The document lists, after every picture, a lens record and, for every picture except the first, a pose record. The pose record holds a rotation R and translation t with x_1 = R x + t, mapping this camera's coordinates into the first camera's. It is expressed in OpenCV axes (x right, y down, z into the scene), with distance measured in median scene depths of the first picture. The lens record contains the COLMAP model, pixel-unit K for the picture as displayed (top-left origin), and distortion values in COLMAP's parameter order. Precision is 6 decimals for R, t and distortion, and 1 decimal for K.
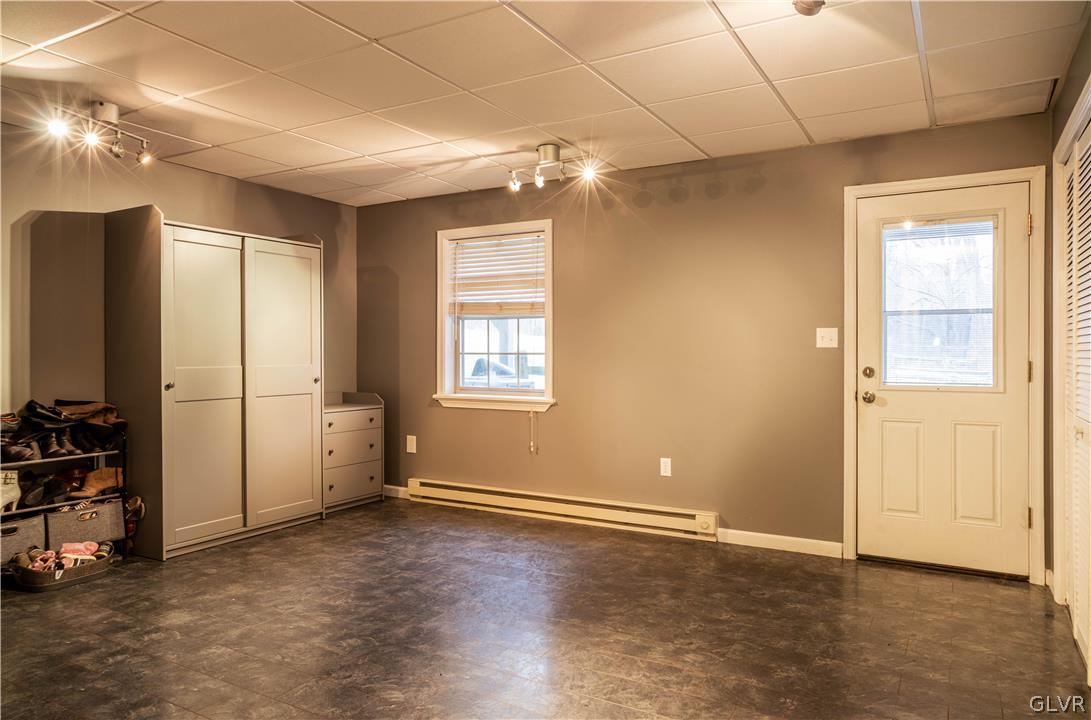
lens RADIAL K [[718.8, 0, 544.5], [0, 718.8, 357.3], [0, 0, 1]] dist [0.009579, 0.004848]
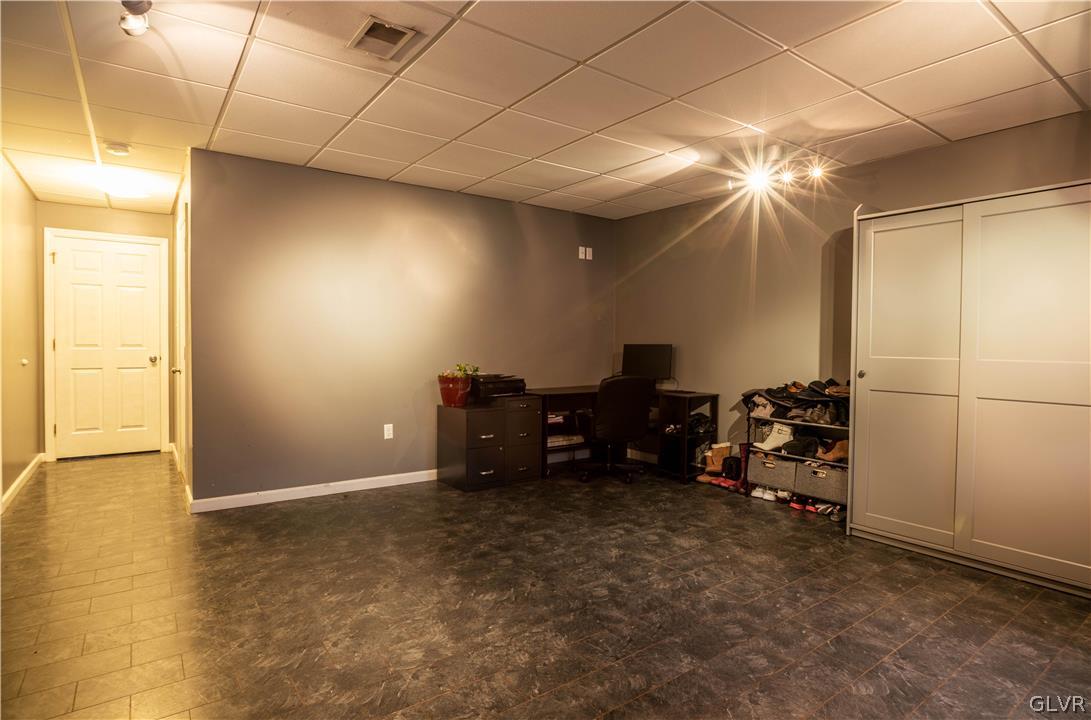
lens RADIAL K [[576.4, 0, 543.9], [0, 576.4, 357.3], [0, 0, 1]] dist [0.001097, 0.000608]
pose [[-0.402674, 0.024850, -0.915006, 0.515711], [-0.008756, 0.999481, 0.030997, -0.007867], [0.915301, 0.020494, -0.402248, 1.087605]]
